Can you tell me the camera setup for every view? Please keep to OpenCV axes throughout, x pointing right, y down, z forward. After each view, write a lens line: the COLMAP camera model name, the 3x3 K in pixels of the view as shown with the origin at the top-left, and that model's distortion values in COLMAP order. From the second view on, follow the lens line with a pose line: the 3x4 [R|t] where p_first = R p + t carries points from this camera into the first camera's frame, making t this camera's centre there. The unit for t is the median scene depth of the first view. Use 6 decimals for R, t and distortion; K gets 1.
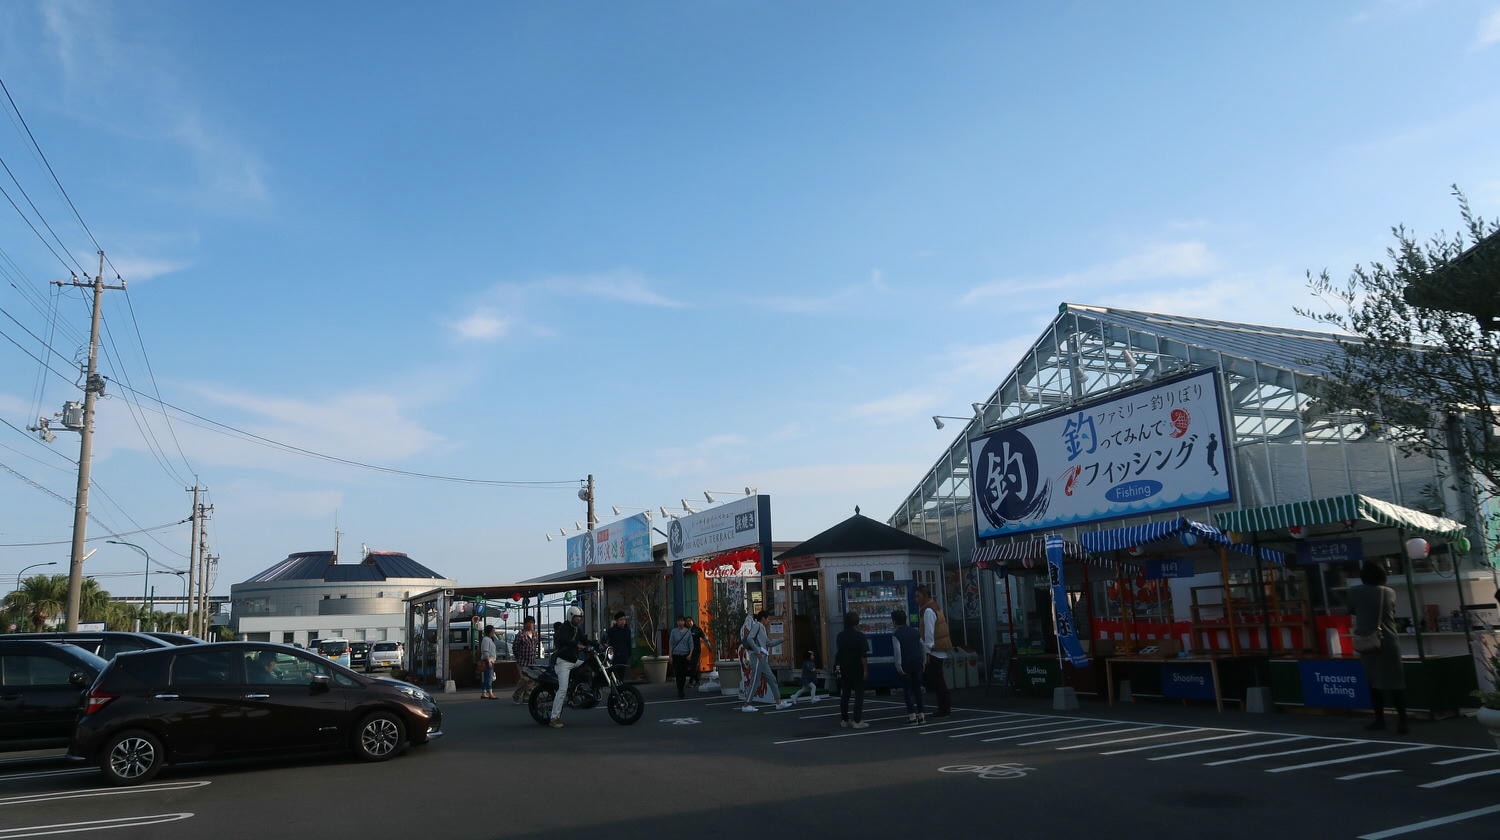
lens RADIAL K [[1024.3, 0, 758.5], [0, 1024.3, 424.5], [0, 0, 1]] dist [-0.026309, 0.013161]
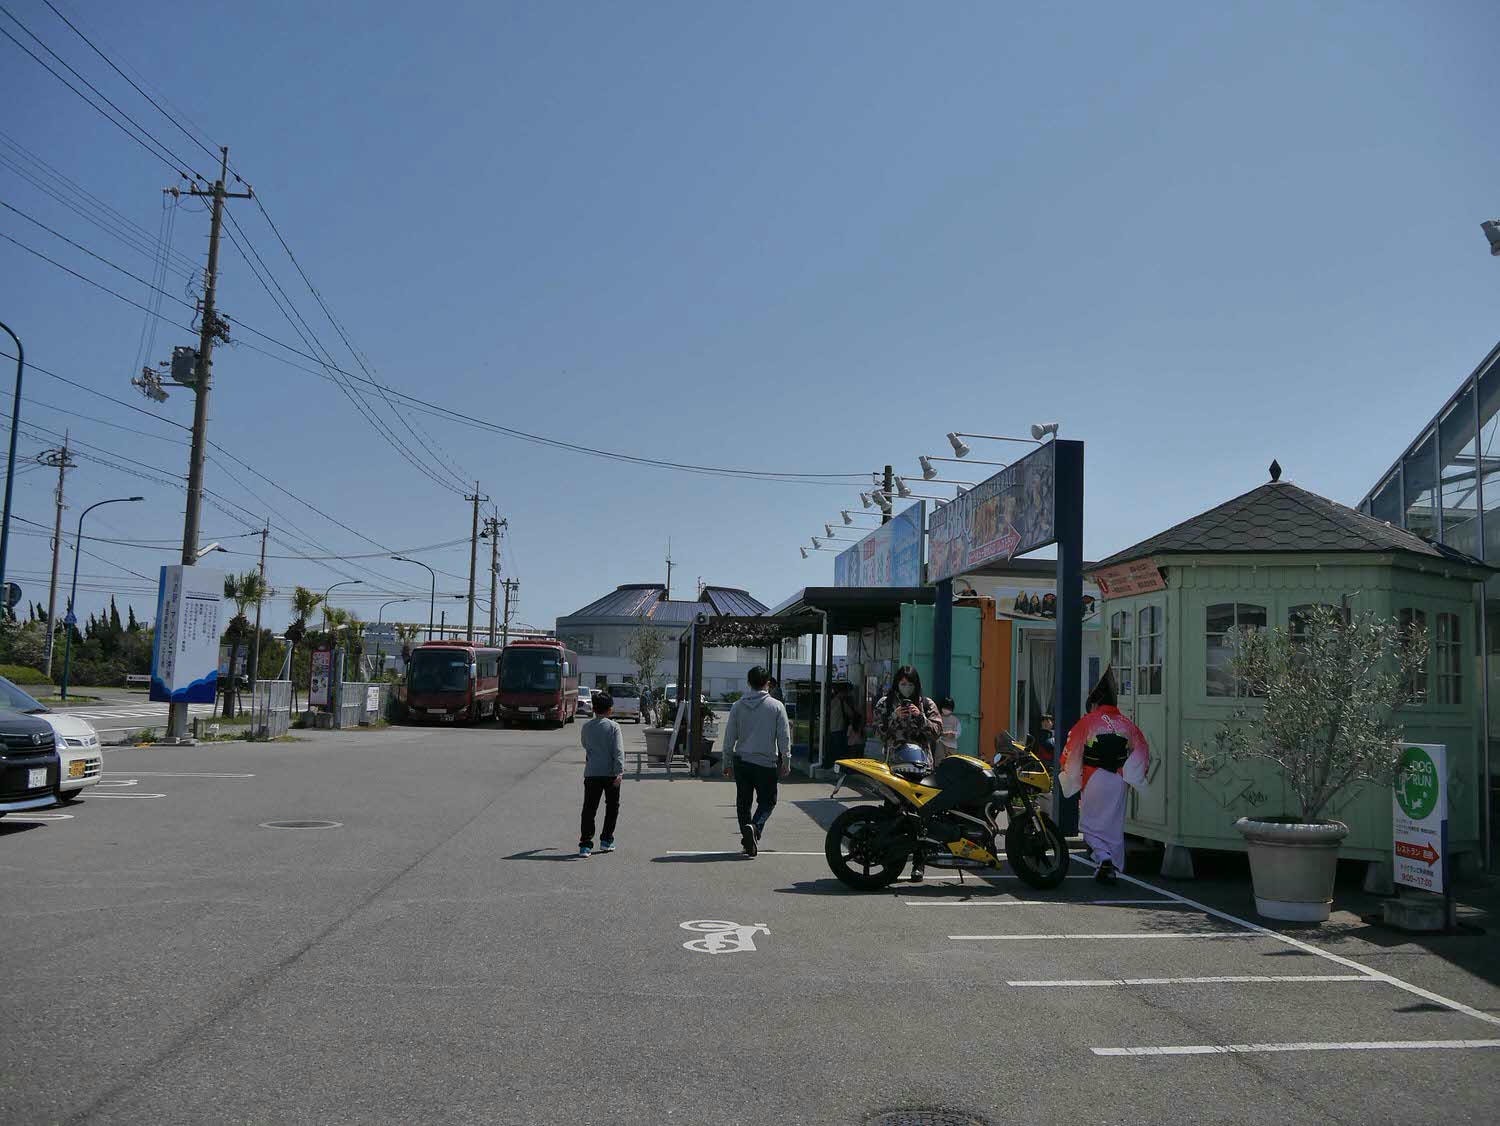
lens RADIAL K [[1264.4, 0, 762.3], [0, 1264.4, 568.5], [0, 0, 1]] dist [-0.031024, -0.002033]
pose [[0.941220, 0.039548, -0.335471, 0.080715], [-0.007150, 0.995233, 0.097266, 0.083243], [0.337719, -0.089150, 0.937016, 0.459589]]
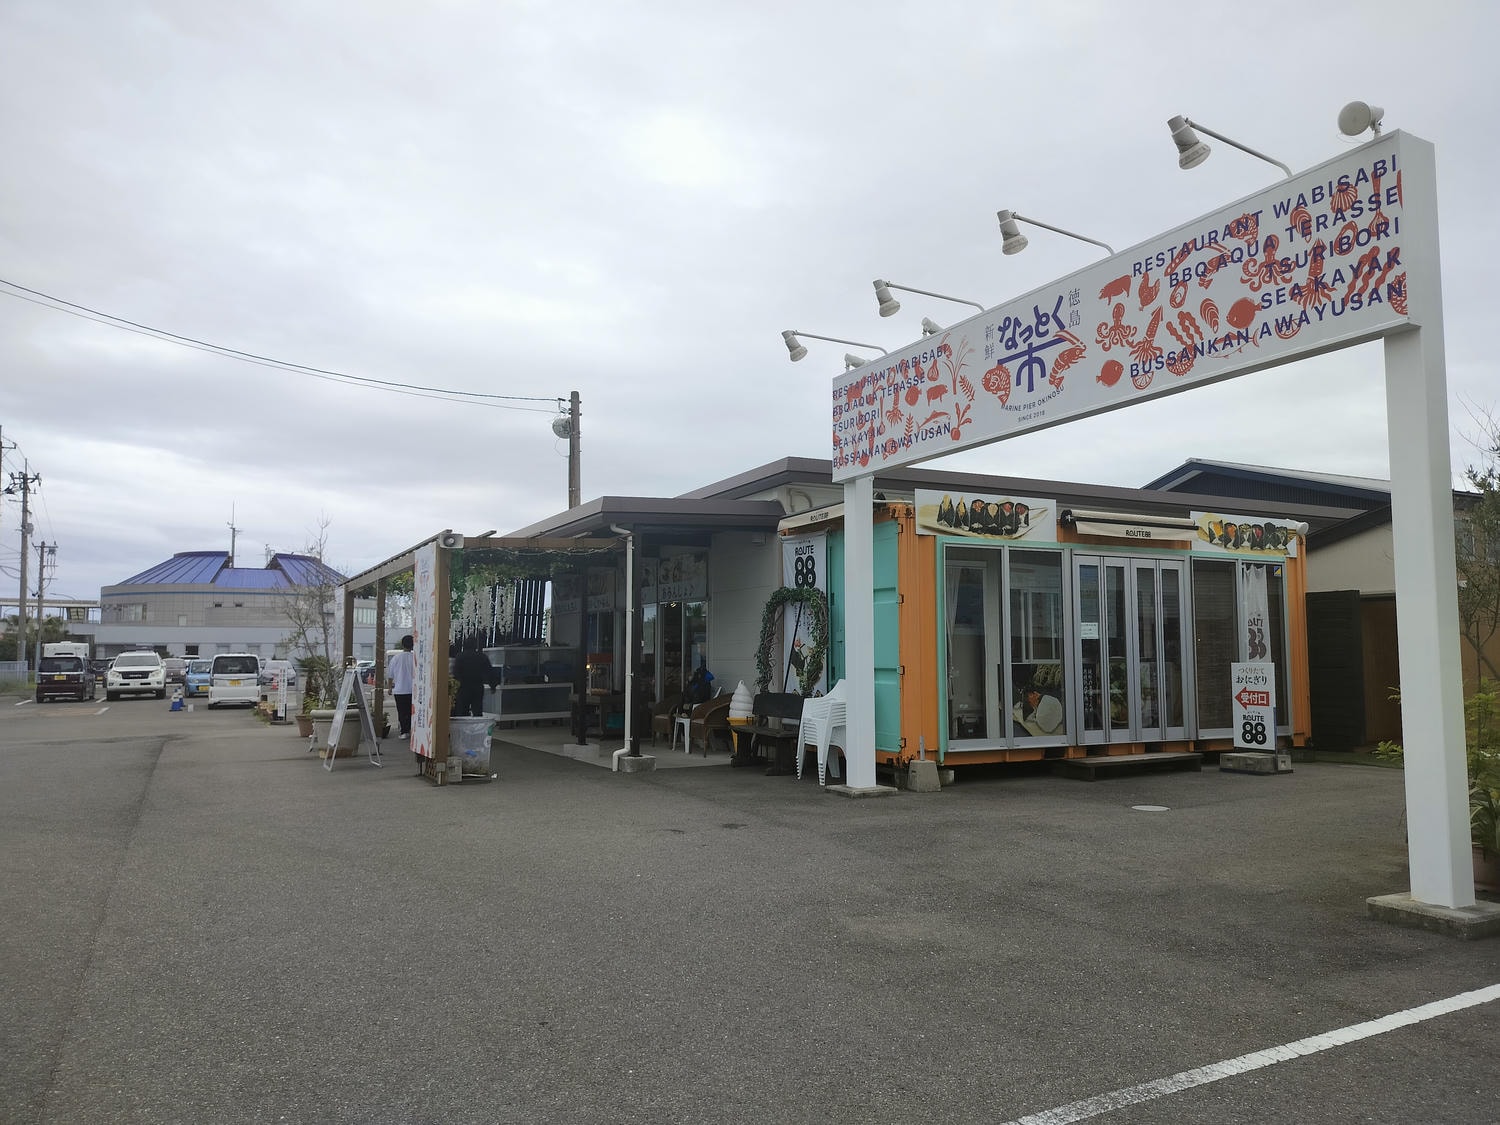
lens RADIAL K [[1084.4, 0, 756.1], [0, 1084.4, 571.3], [0, 0, 1]] dist [0.038943, -0.006007]
pose [[0.998393, 0.040106, 0.040028, -0.188582], [-0.044437, 0.992495, 0.113923, 0.173456], [-0.035159, -0.115519, 0.992683, 0.848175]]
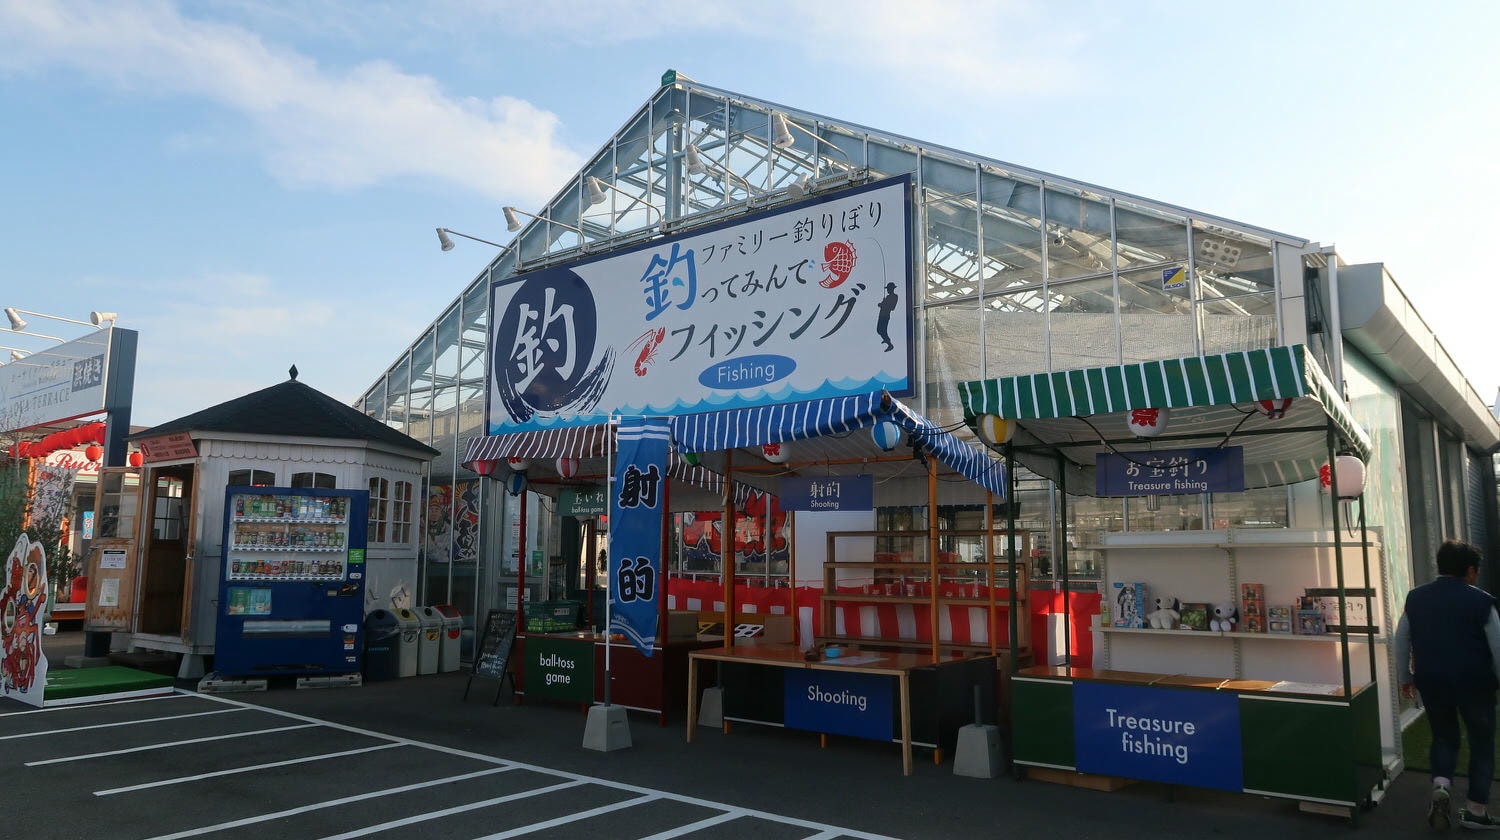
lens RADIAL K [[1024.3, 0, 740.9], [0, 1024.3, 419.7], [0, 0, 1]] dist [-0.026309, 0.013161]
pose [[0.901849, 0.108725, 0.418147, 0.096856], [-0.130113, 0.991235, 0.022889, 0.070703], [-0.411993, -0.075049, 0.908091, 0.388254]]
